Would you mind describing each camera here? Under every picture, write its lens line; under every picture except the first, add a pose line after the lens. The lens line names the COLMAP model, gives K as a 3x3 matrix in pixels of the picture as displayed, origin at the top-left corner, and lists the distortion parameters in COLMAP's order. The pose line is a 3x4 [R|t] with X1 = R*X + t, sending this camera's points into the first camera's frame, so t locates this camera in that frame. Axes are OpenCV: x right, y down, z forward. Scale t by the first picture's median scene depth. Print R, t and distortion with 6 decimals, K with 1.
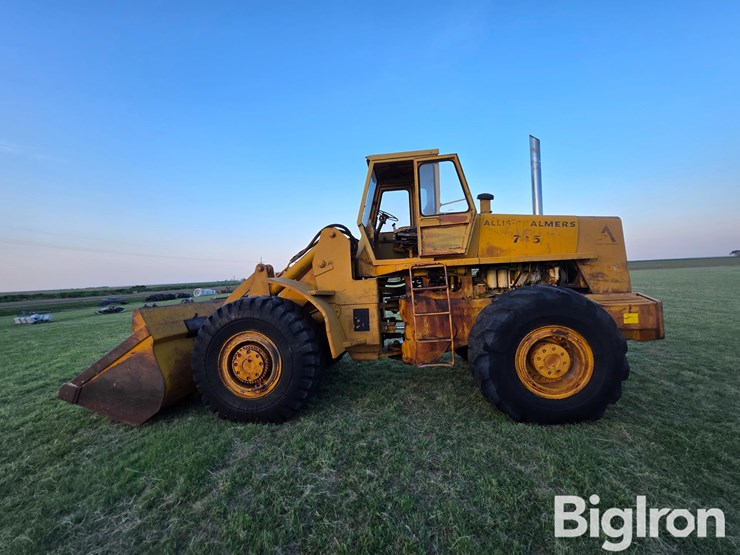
lens RADIAL K [[299.0, 0, 375.5], [0, 299.0, 281.1], [0, 0, 1]] dist [0.000752, 0.000192]
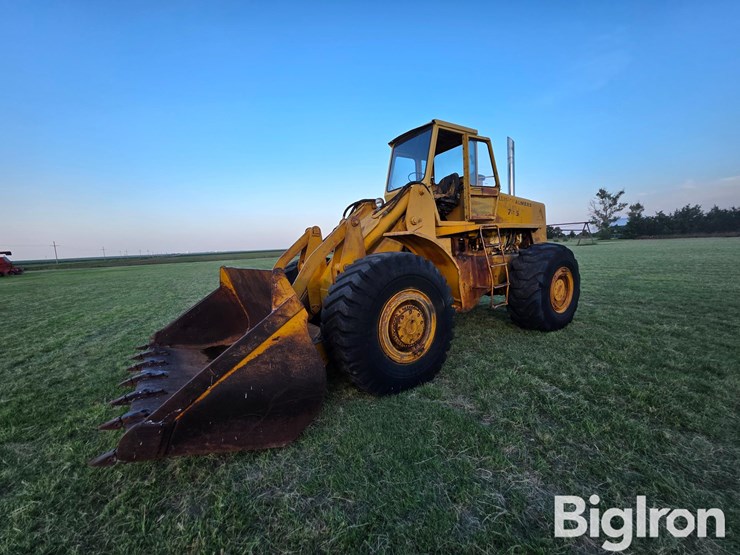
lens RADIAL K [[299.0, 0, 375.5], [0, 299.0, 281.1], [0, 0, 1]] dist [0.000752, 0.000192]
pose [[0.765051, -0.063655, 0.640816, -0.937894], [0.025941, 0.997341, 0.068100, 0.070756], [-0.643447, -0.035477, 0.764668, 0.336627]]
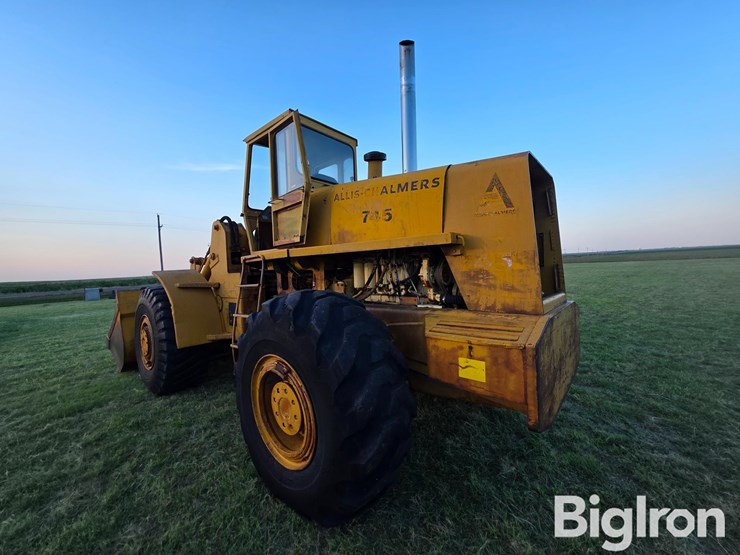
lens RADIAL K [[307.0, 0, 370.0], [0, 307.0, 277.5], [0, 0, 1]] dist [0.002357, 0.000187]
pose [[0.817356, 0.032586, -0.575211, 0.898439], [-0.004138, 0.998705, 0.050697, -0.042221], [0.576119, -0.039058, 0.816432, 0.459072]]
